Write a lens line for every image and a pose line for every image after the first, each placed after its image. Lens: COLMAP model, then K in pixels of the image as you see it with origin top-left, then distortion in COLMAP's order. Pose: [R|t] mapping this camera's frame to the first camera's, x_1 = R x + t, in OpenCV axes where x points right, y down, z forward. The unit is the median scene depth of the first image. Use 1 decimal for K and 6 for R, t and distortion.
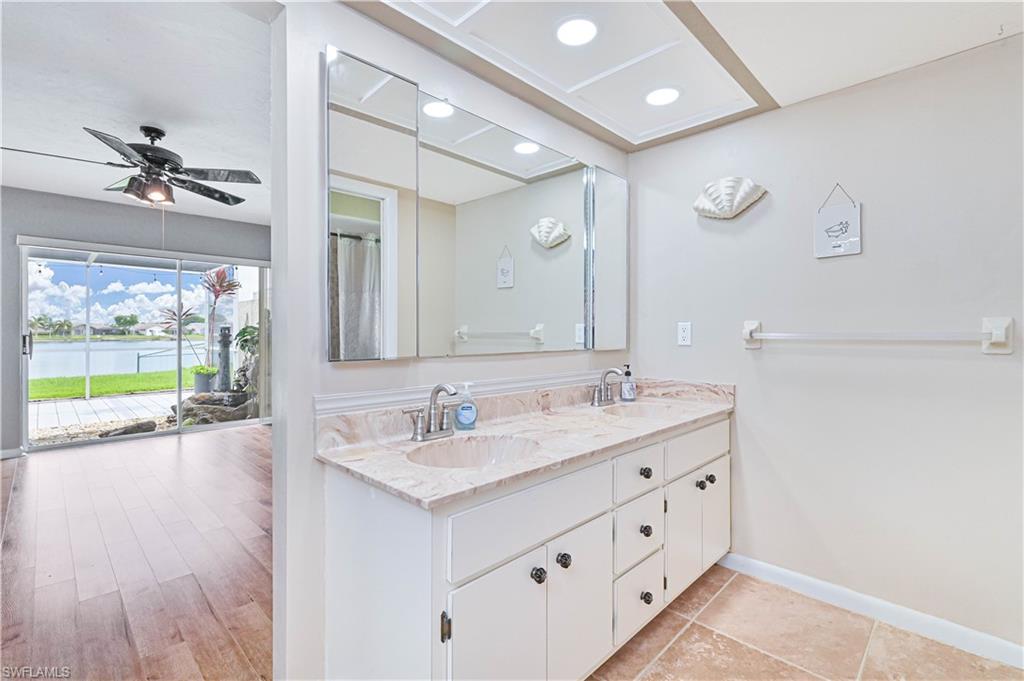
lens RADIAL K [[465.7, 0, 512.2], [0, 465.7, 334.3], [0, 0, 1]] dist [0.002630, 0.000544]
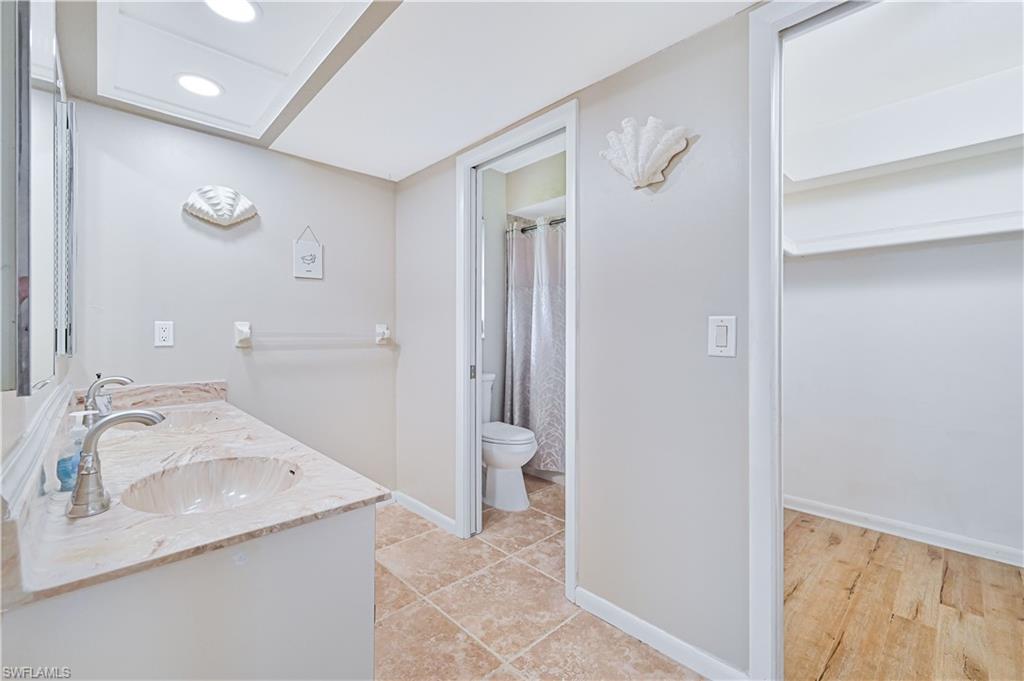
lens RADIAL K [[435.7, 0, 512.2], [0, 435.7, 334.5], [0, 0, 1]] dist [0.001378, 0.000082]
pose [[0.031204, -0.002345, 0.999510, -0.527908], [0.001275, 0.999997, 0.002307, -0.000780], [-0.999512, 0.001202, 0.031207, 0.314465]]
